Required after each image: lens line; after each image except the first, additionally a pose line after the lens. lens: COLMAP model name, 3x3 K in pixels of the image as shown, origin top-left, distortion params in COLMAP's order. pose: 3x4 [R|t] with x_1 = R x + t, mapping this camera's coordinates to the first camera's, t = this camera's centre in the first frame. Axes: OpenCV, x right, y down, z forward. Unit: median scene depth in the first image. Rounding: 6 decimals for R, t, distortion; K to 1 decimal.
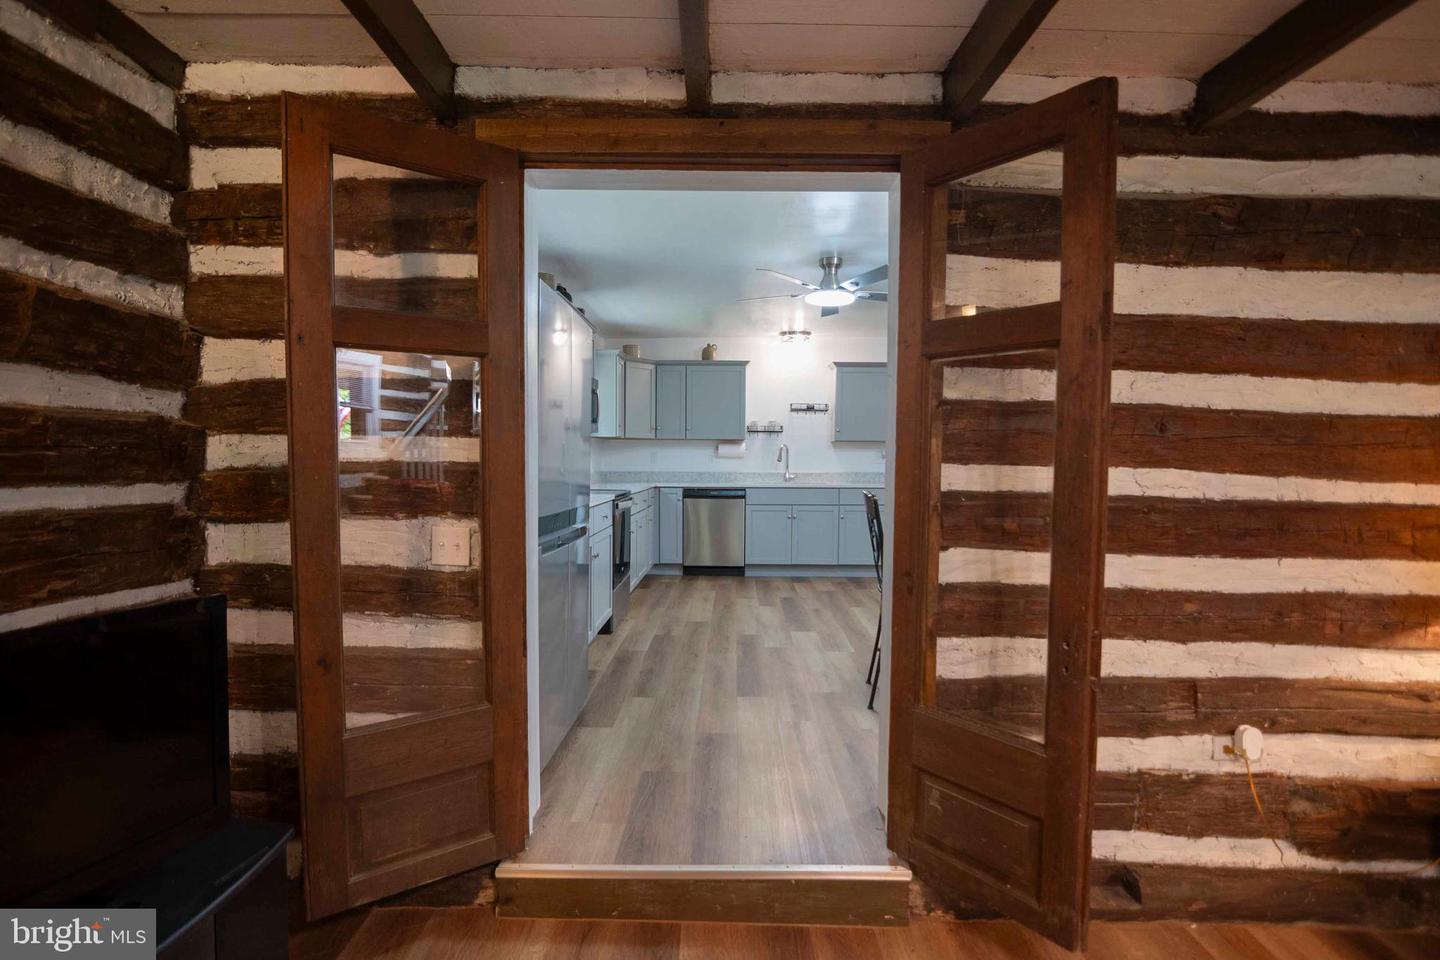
lens RADIAL K [[712.7, 0, 711.7], [0, 712.7, 486.2], [0, 0, 1]] dist [-0.031569, 0.009279]
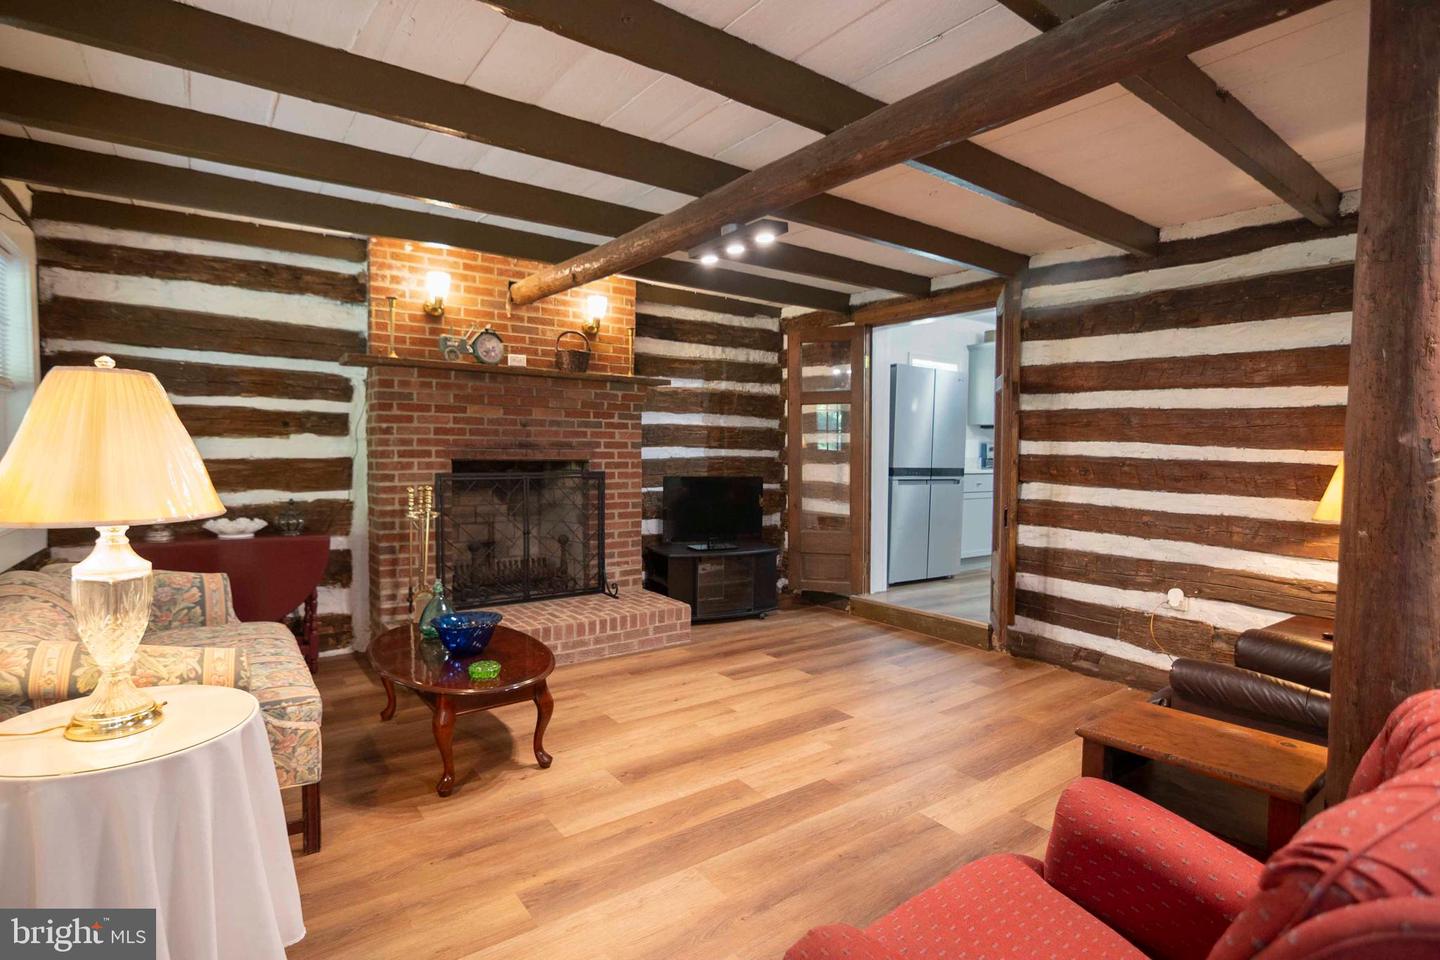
lens RADIAL K [[712.7, 0, 711.7], [0, 712.7, 486.2], [0, 0, 1]] dist [-0.031569, 0.009279]
pose [[0.592203, 0.038553, -0.804866, 0.522830], [-0.036505, 0.999113, 0.020998, 0.032364], [0.804962, 0.016947, 0.593085, -0.347398]]
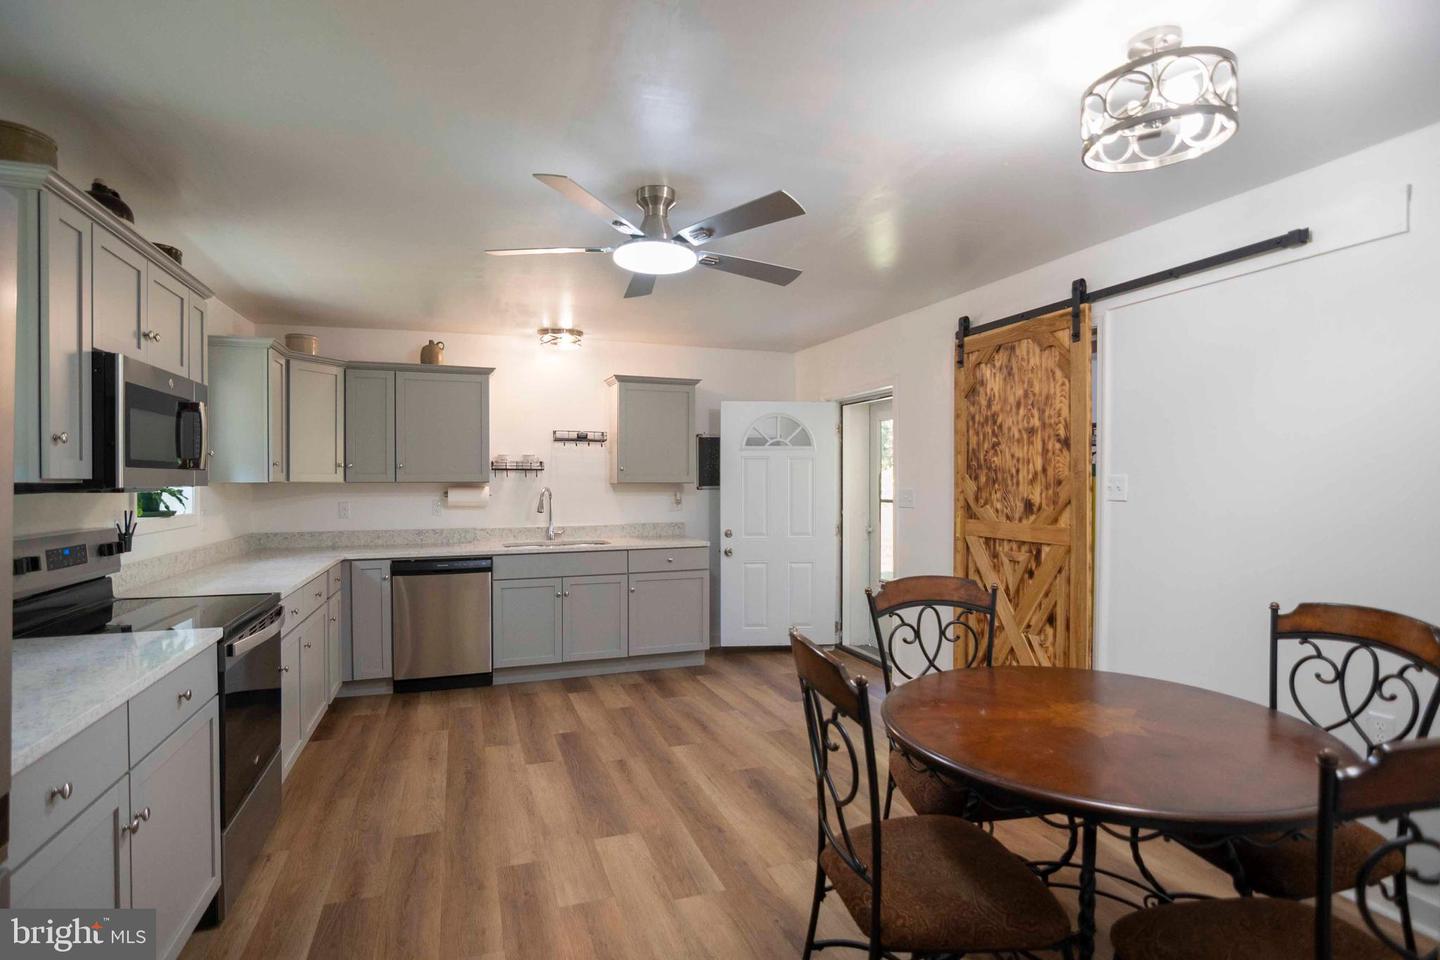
lens RADIAL K [[712.7, 0, 711.7], [0, 712.7, 486.2], [0, 0, 1]] dist [-0.031569, 0.009279]
pose [[0.931469, -0.011956, 0.363624, -0.002939], [0.022597, 0.999431, -0.025023, -0.049438], [-0.363118, 0.031525, 0.931210, 0.355761]]
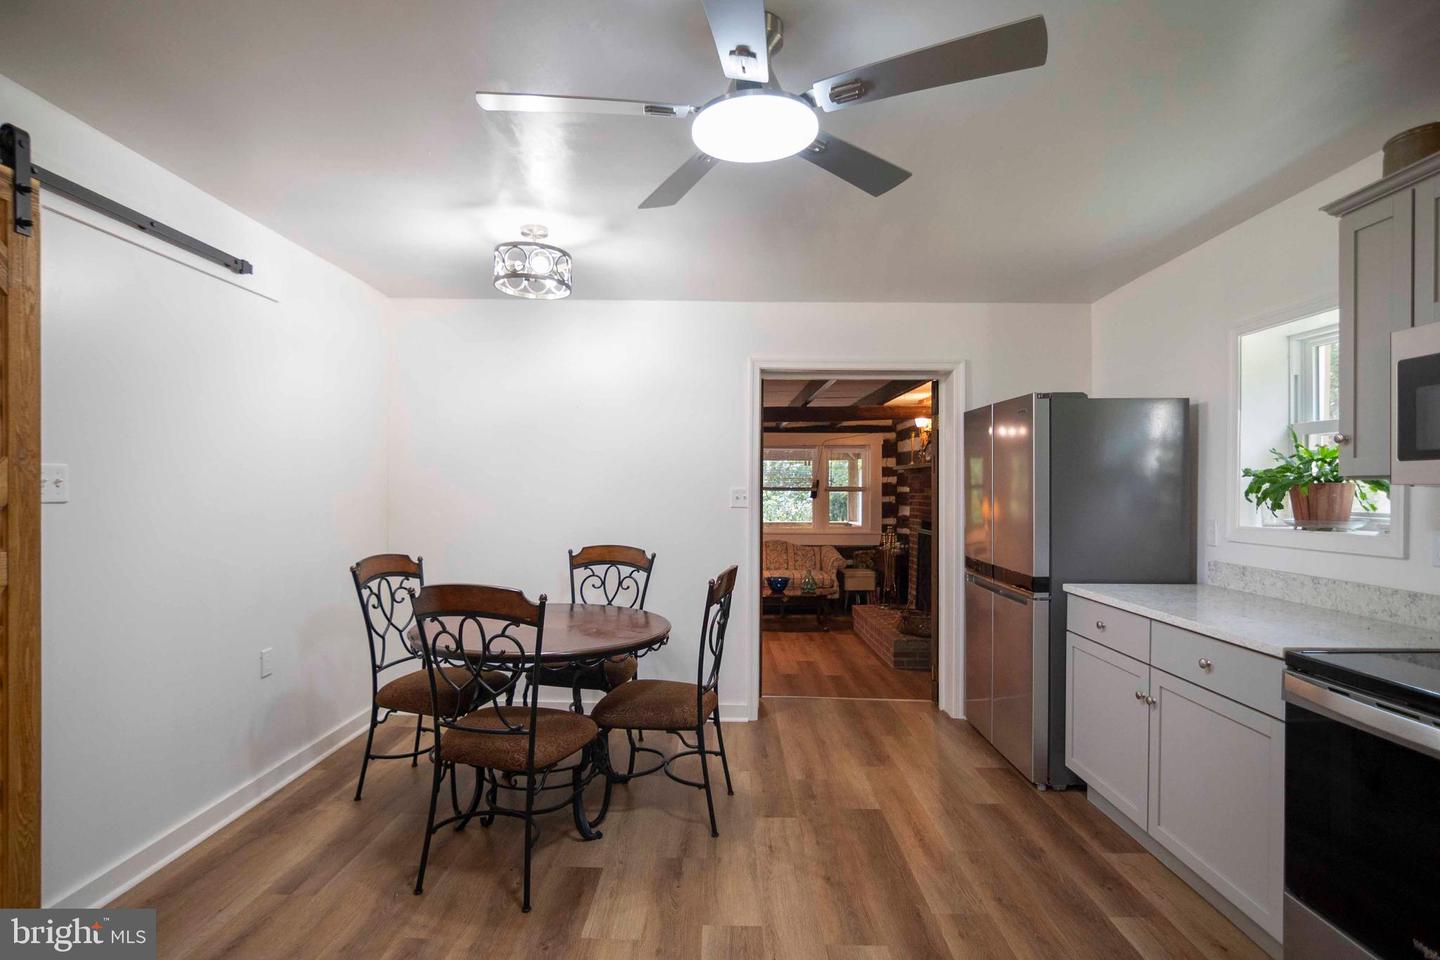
lens RADIAL K [[712.7, 0, 711.7], [0, 712.7, 486.2], [0, 0, 1]] dist [-0.031569, 0.009279]
pose [[-0.999876, -0.013595, -0.007927, 0.150385], [-0.013874, 0.999247, 0.036237, -0.070534], [0.007428, 0.036342, -0.999312, 1.096720]]
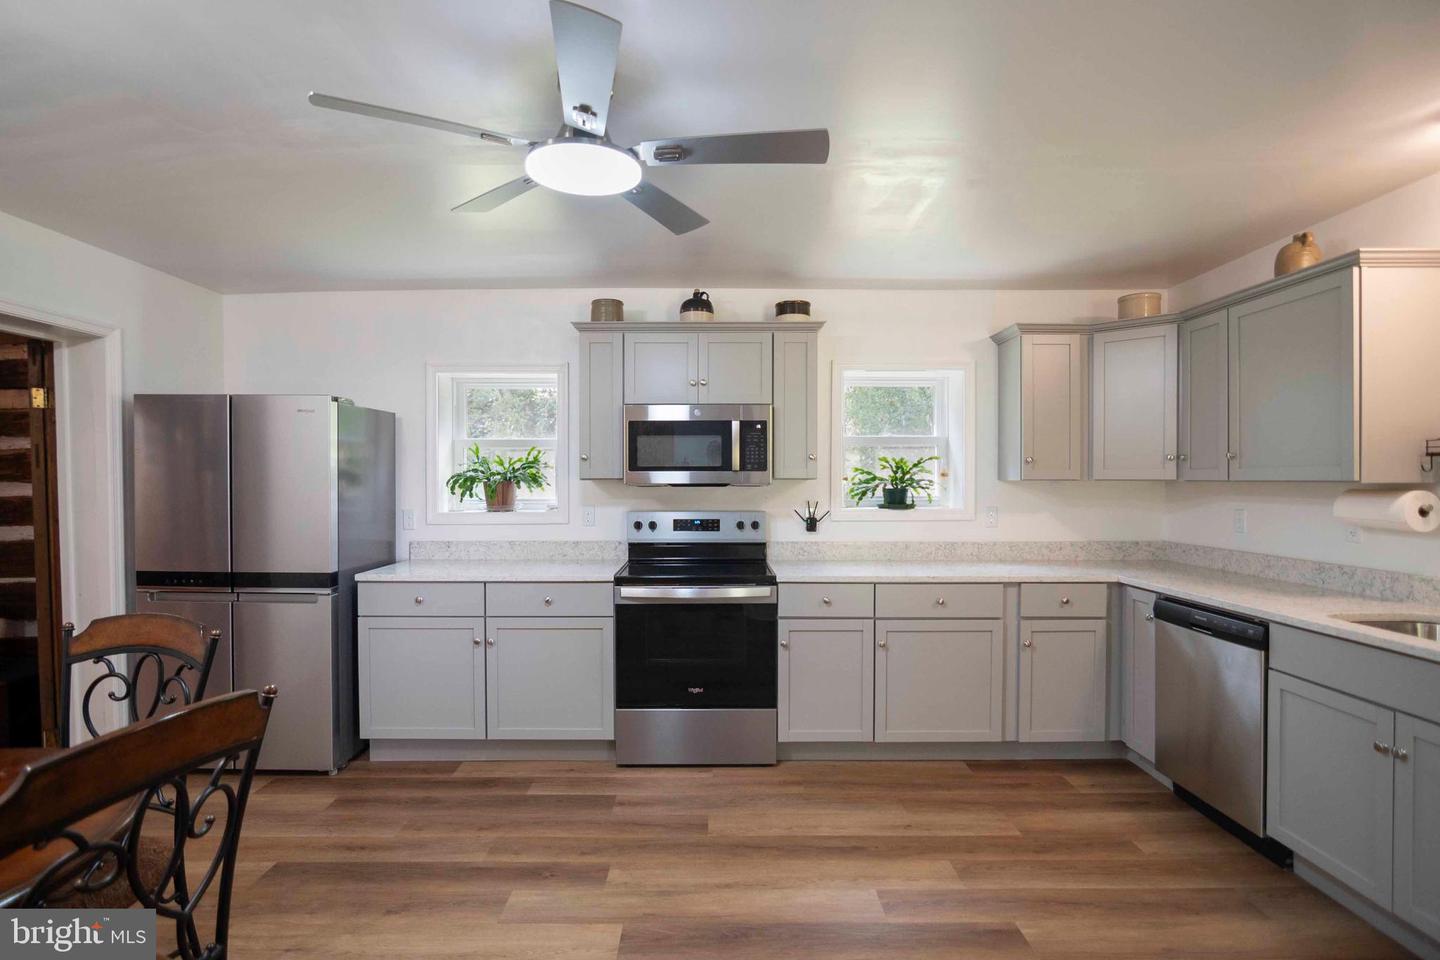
lens RADIAL K [[712.7, 0, 711.7], [0, 712.7, 486.2], [0, 0, 1]] dist [-0.031569, 0.009279]
pose [[0.030150, 0.003728, -0.999538, 0.463367], [-0.035959, 0.999350, 0.002643, -0.066153], [0.998898, 0.035863, 0.030265, 0.847969]]
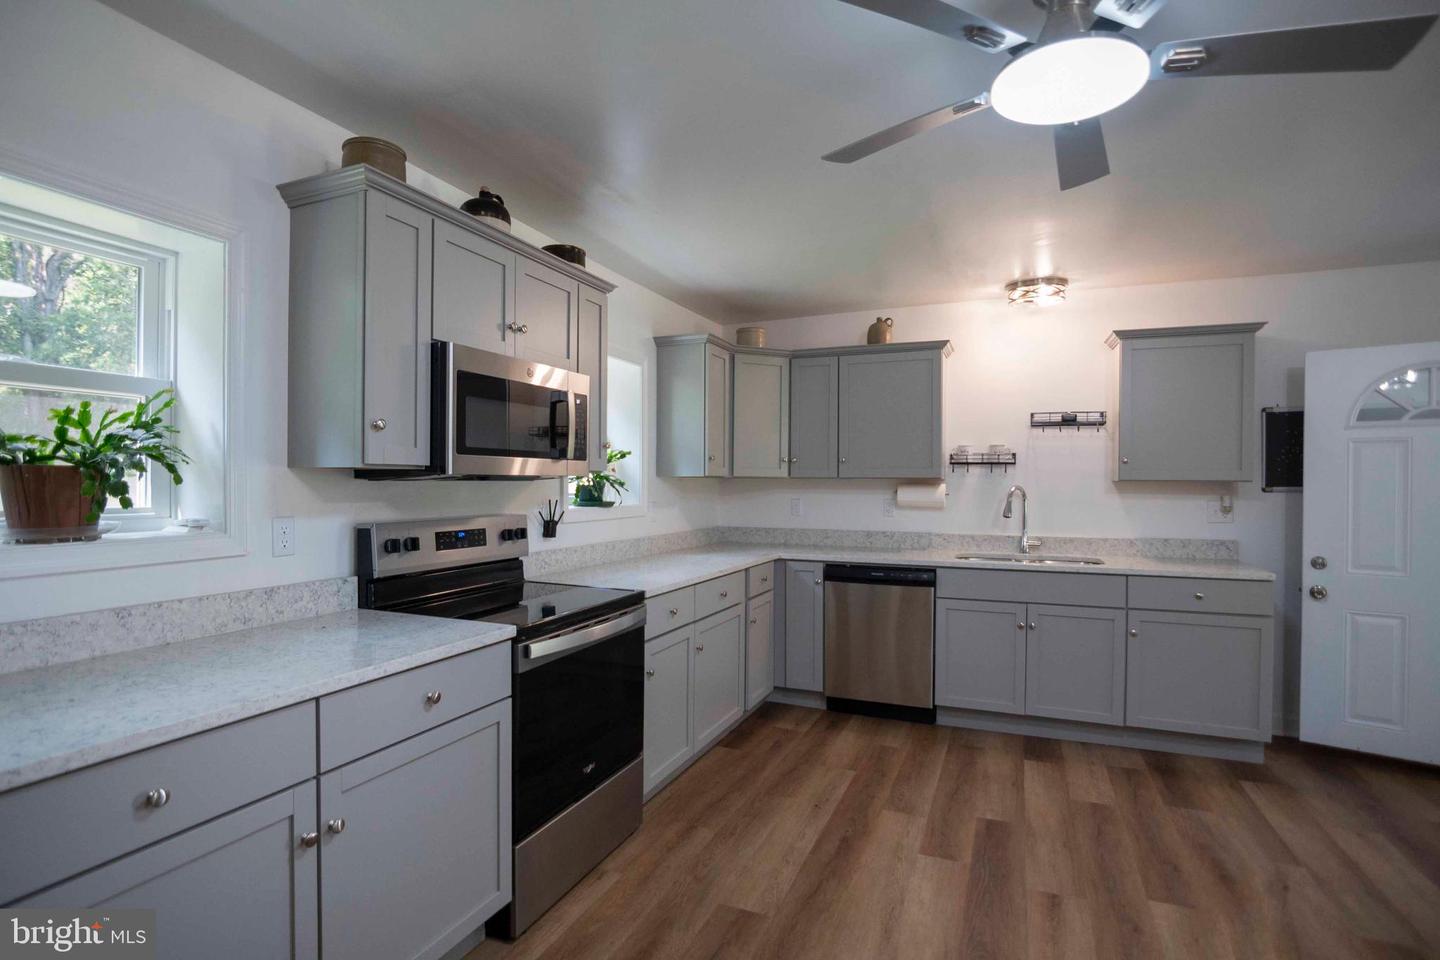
lens RADIAL K [[712.7, 0, 711.7], [0, 712.7, 486.2], [0, 0, 1]] dist [-0.031569, 0.009279]
pose [[0.930564, 0.000614, -0.366128, 0.104494], [-0.013116, 0.999413, -0.031660, -0.048467], [0.365894, 0.034264, 0.930026, 0.504280]]
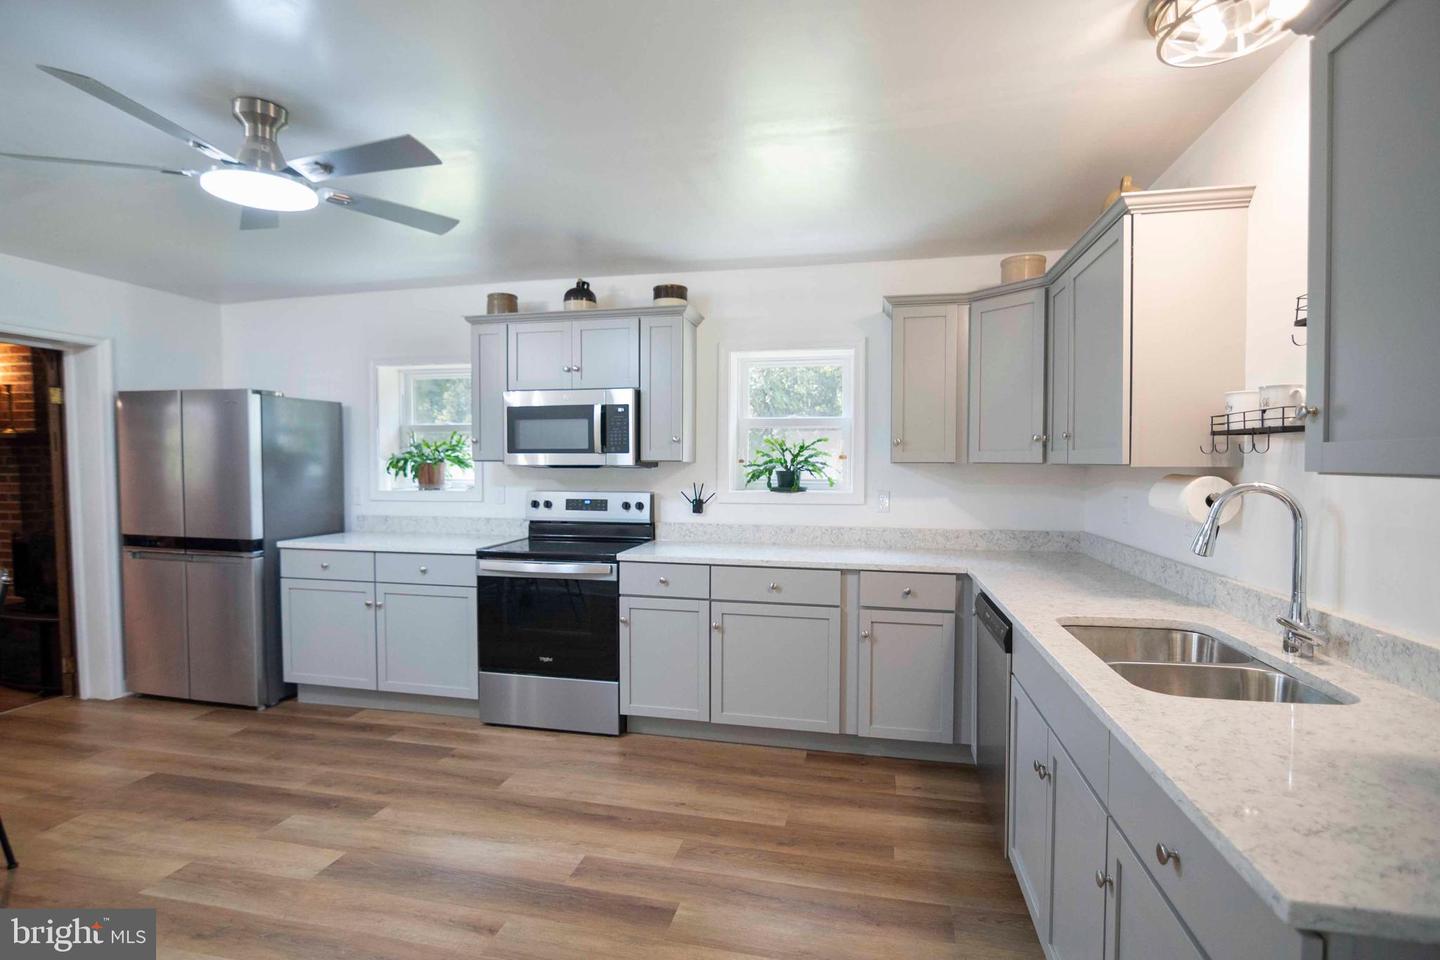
lens RADIAL K [[712.7, 0, 711.7], [0, 712.7, 486.2], [0, 0, 1]] dist [-0.031569, 0.009279]
pose [[-0.193095, 0.028118, -0.980777, 0.456498], [-0.039203, 0.998570, 0.036347, -0.075840], [0.980397, 0.045467, -0.191717, 1.106505]]
